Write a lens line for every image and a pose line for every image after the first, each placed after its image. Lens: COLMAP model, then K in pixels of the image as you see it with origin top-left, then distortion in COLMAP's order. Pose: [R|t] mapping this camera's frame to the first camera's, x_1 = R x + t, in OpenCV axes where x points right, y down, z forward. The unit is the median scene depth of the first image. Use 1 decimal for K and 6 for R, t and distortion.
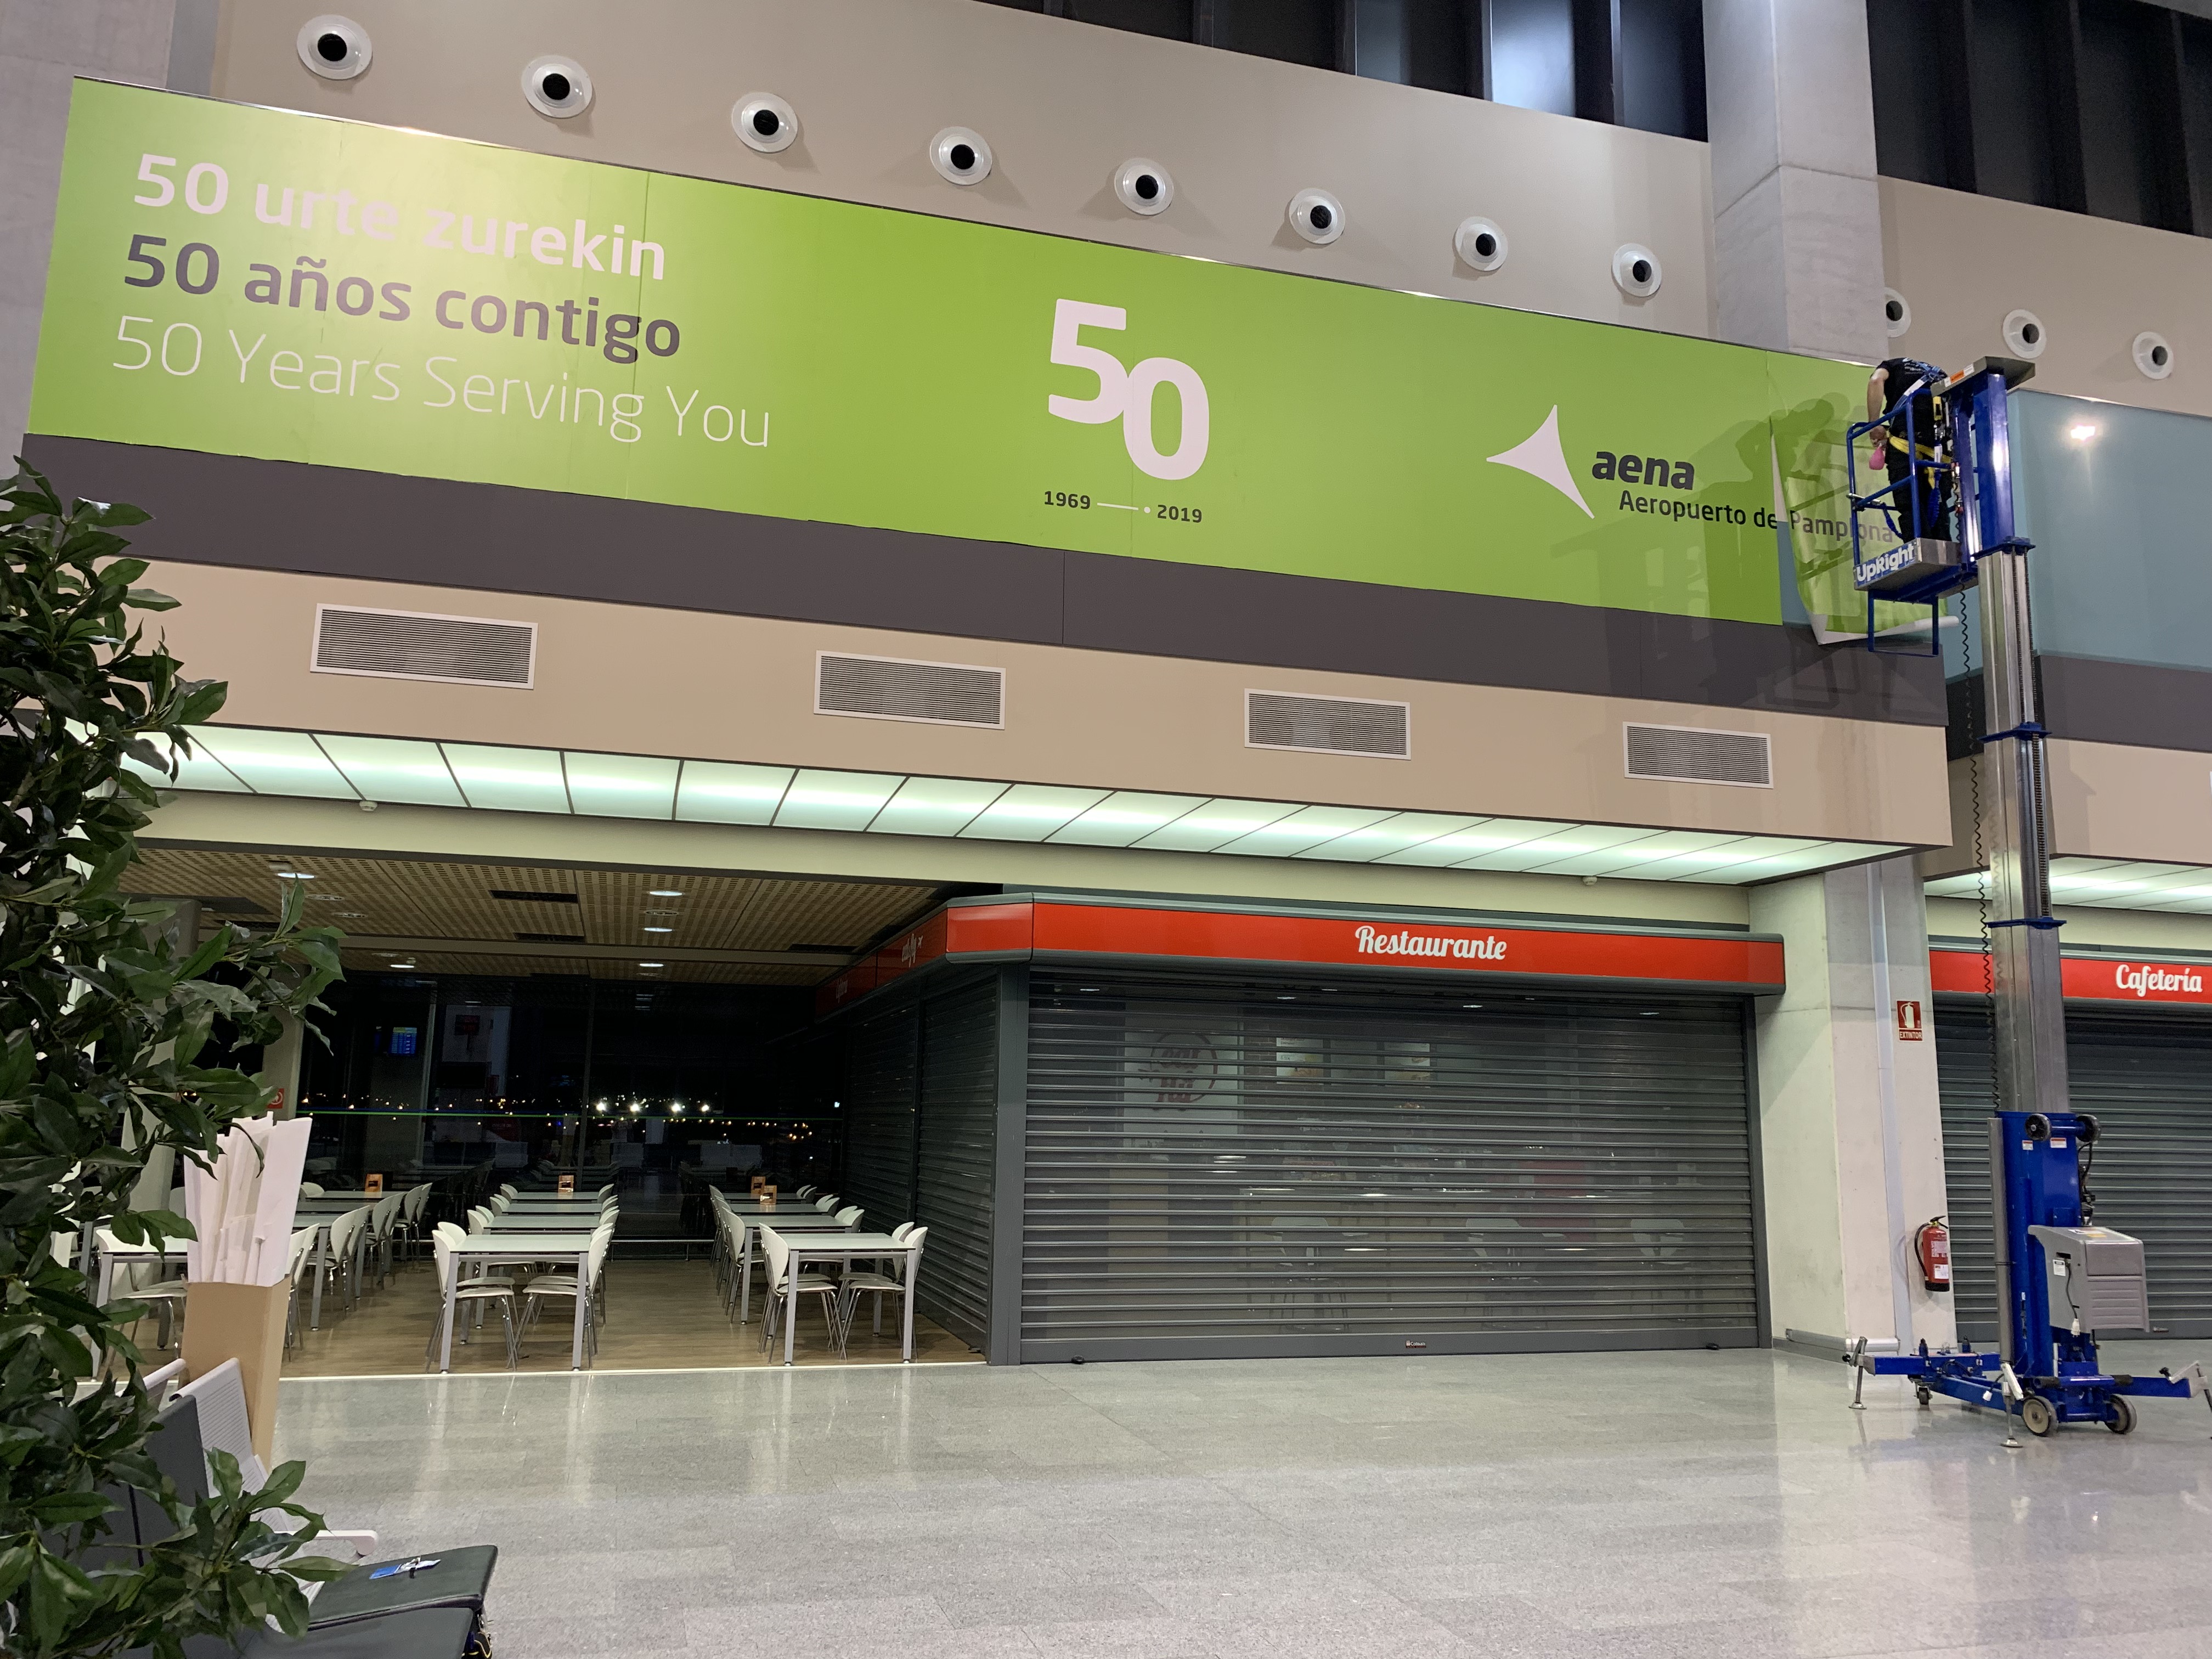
lens RADIAL K [[1691.3, 0, 1107.4], [0, 1691.3, 817.3], [0, 0, 1]] dist [0.001007, 0.007392]
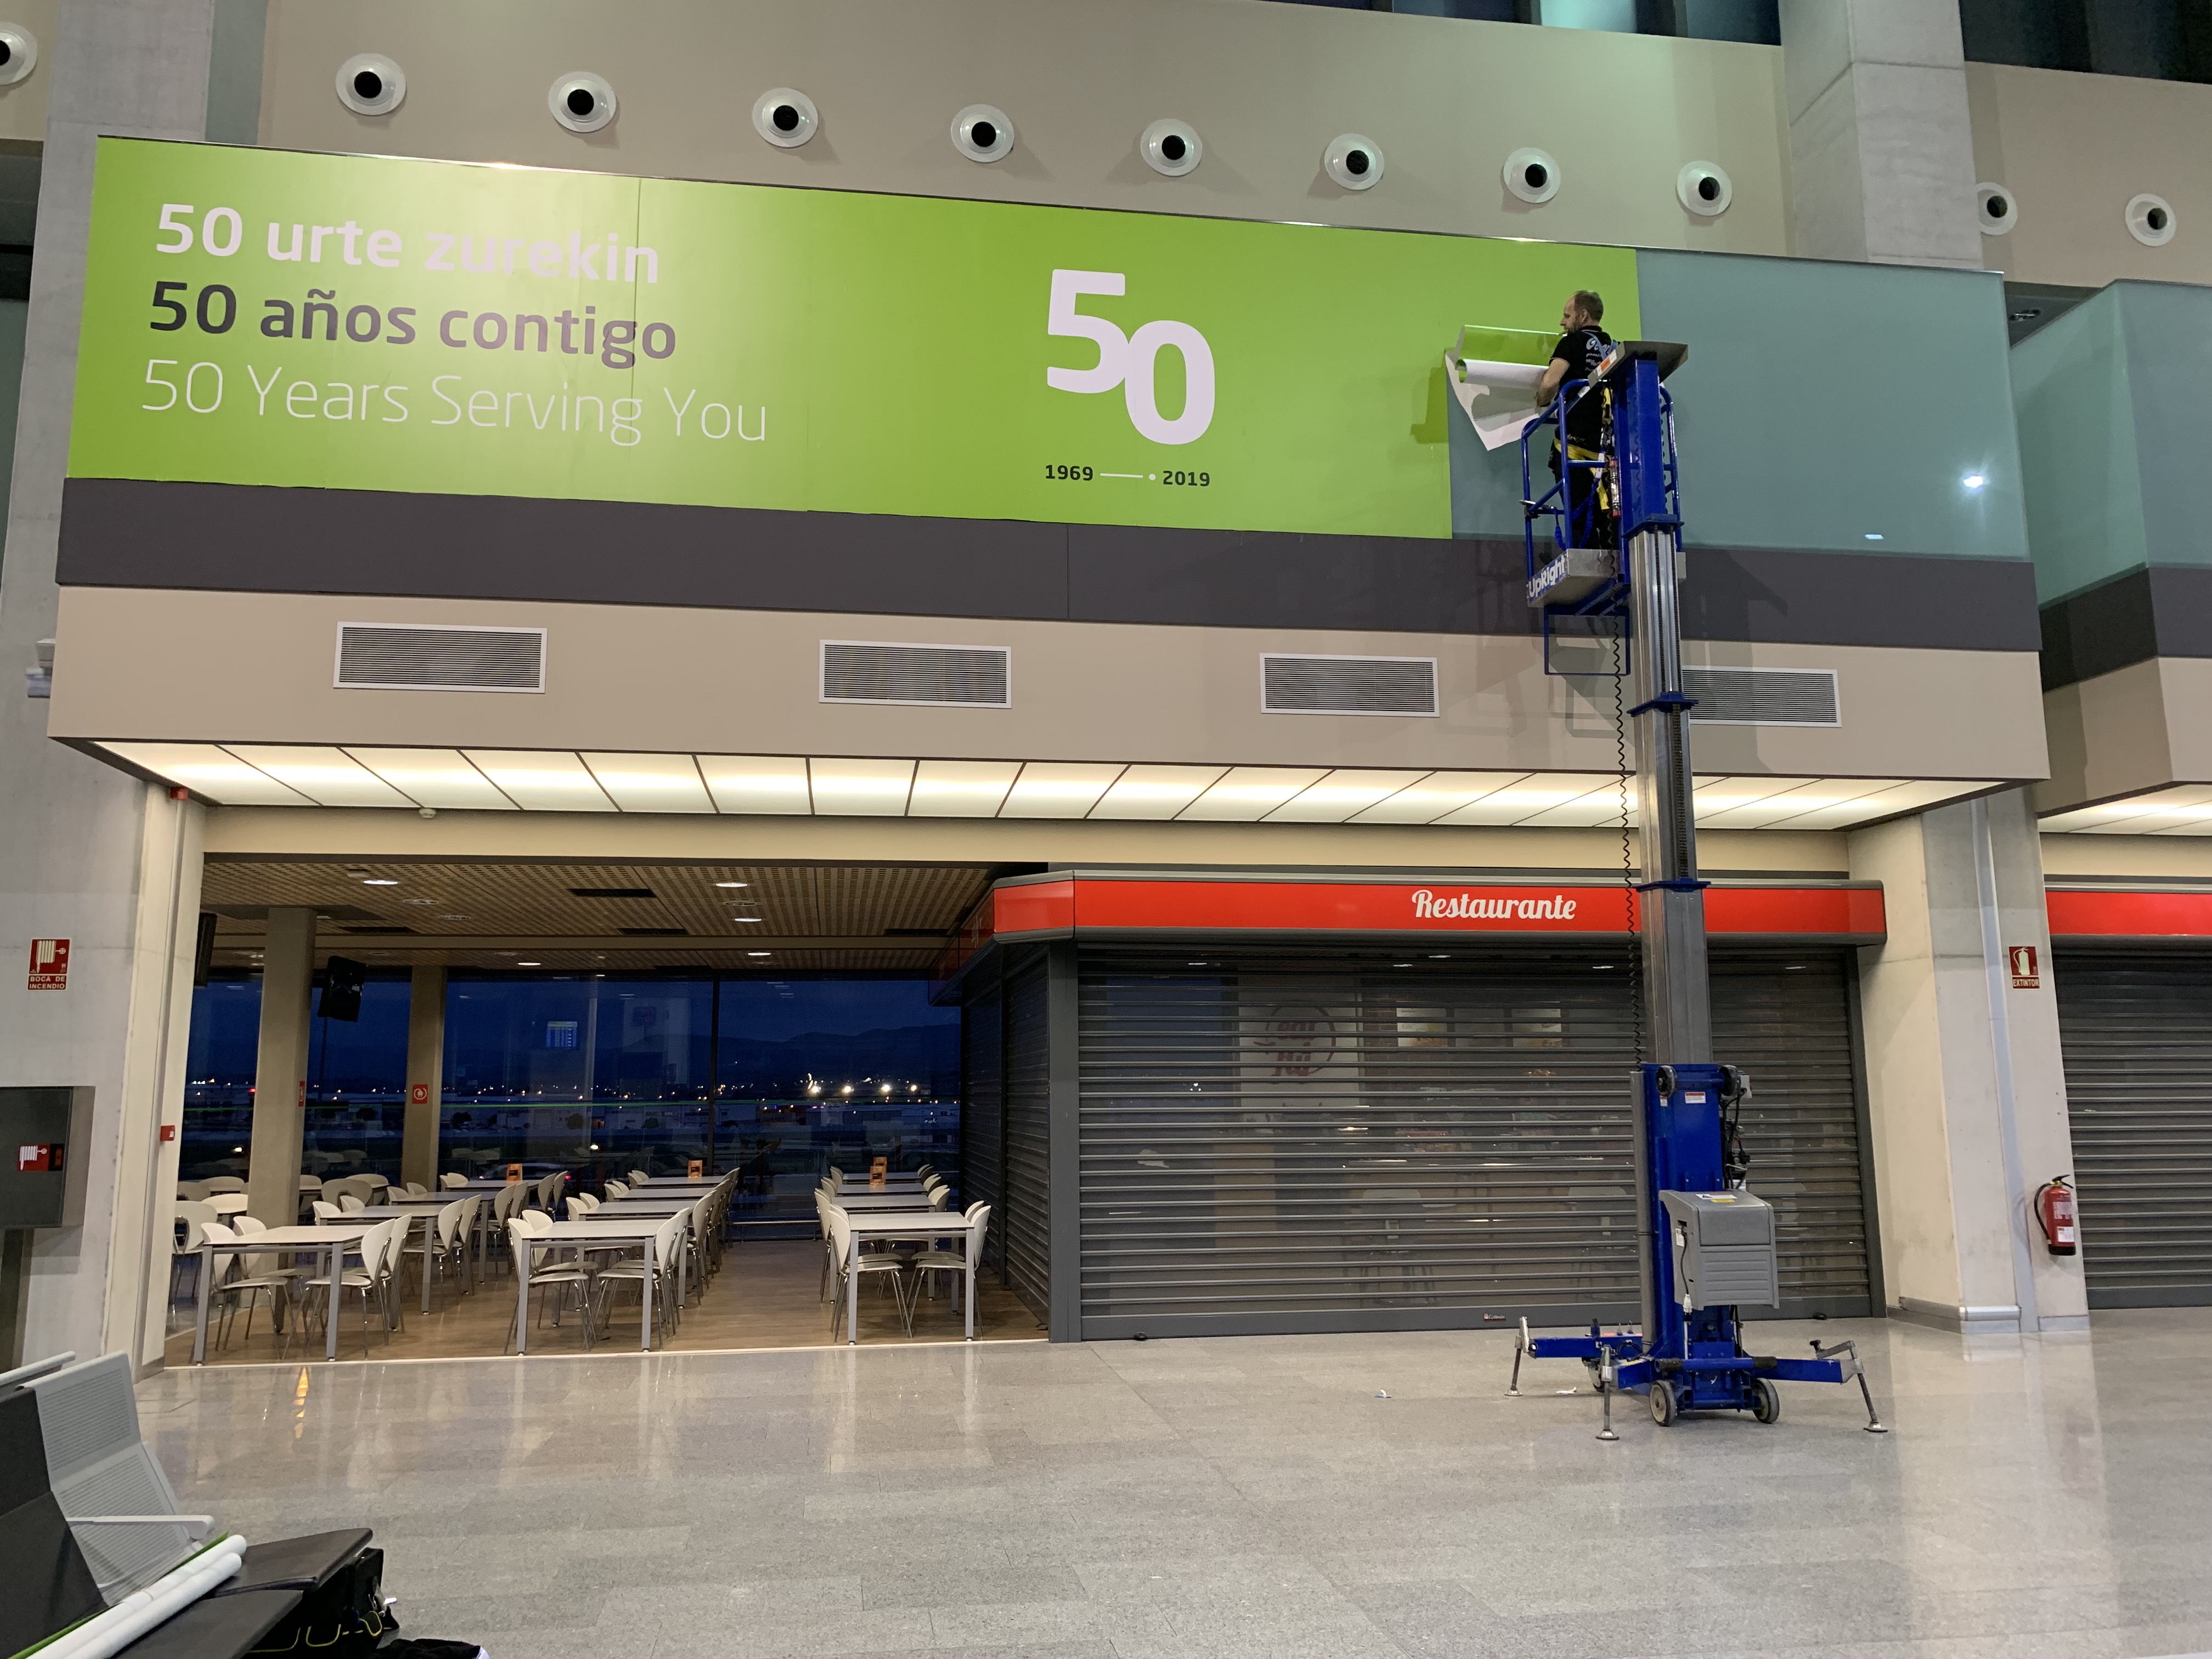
lens RADIAL K [[1691.3, 0, 1091.7], [0, 1691.3, 816.2], [0, 0, 1]] dist [0.001007, 0.007392]
pose [[0.992003, -0.045057, -0.117901, 0.086863], [0.046683, 0.998848, 0.011064, 0.002670], [0.117266, -0.016479, 0.992964, 0.013801]]
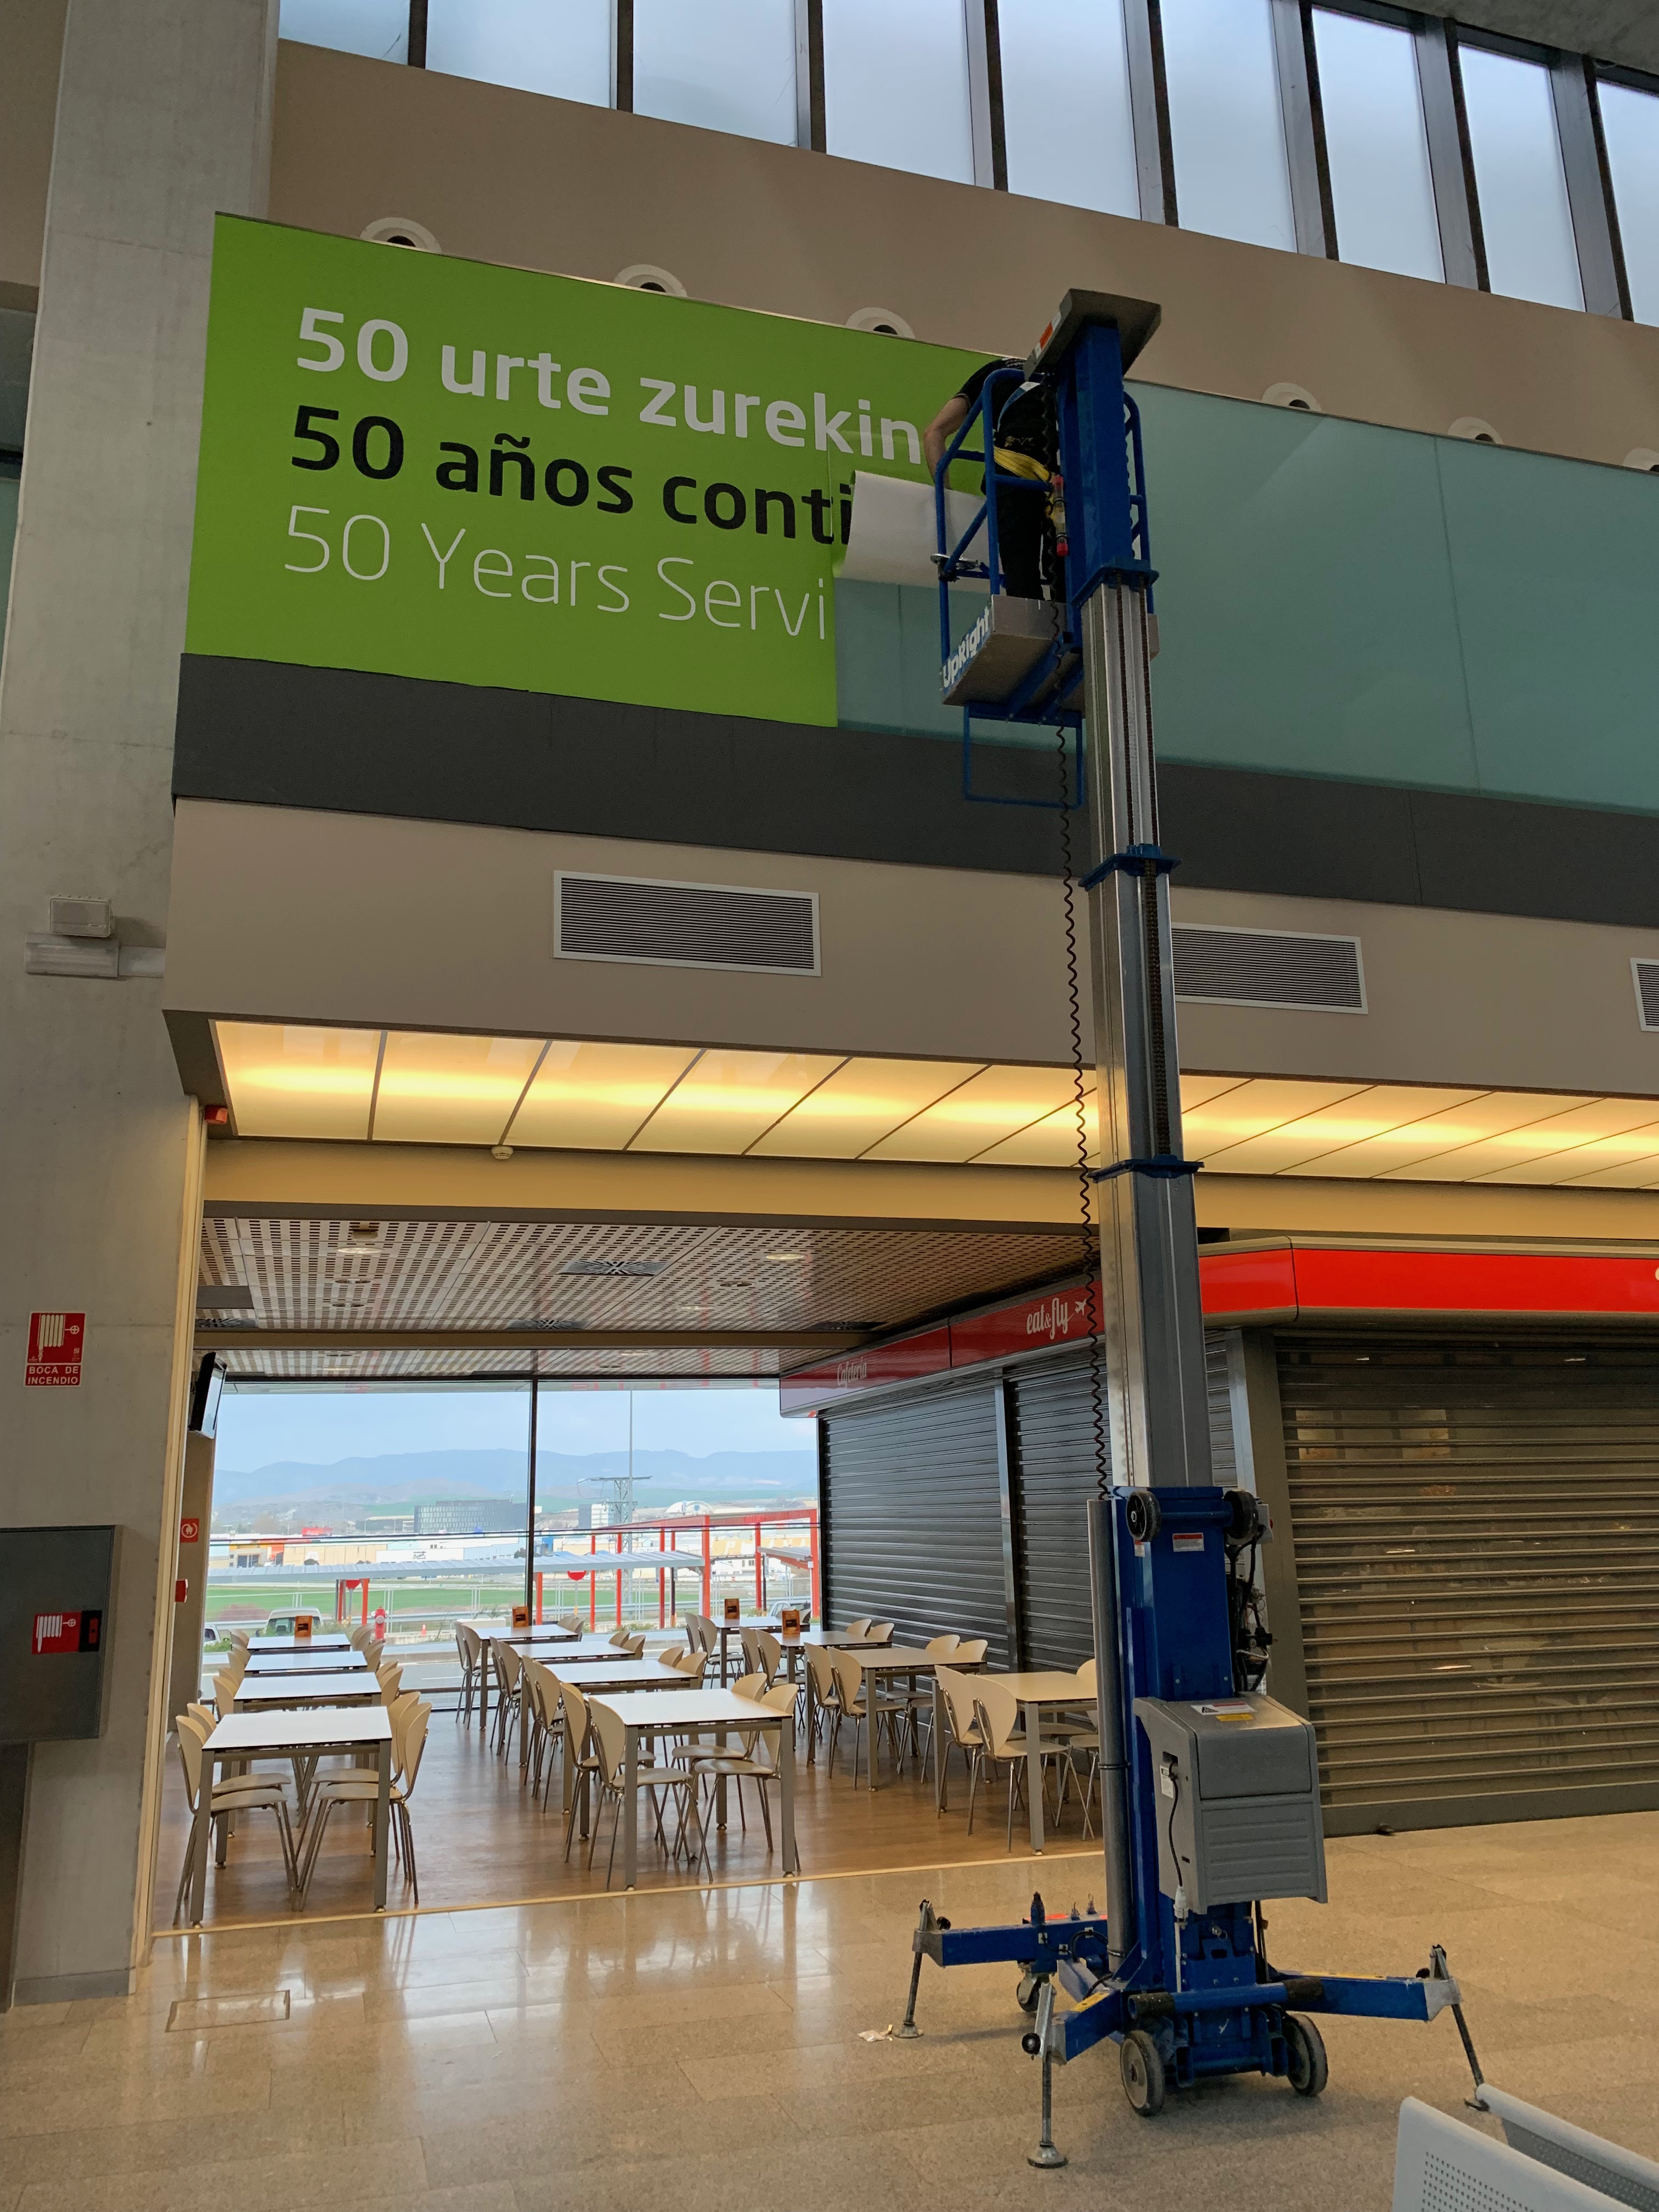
lens RADIAL K [[1691.3, 0, 821.8], [0, 1691.3, 1085.6], [0, 0, 1]] dist [0.001007, 0.007392]
pose [[0.999365, -0.034392, 0.009324, -0.278827], [0.034928, 0.997263, -0.065160, 0.018167], [-0.007058, 0.065444, 0.997831, 0.196852]]
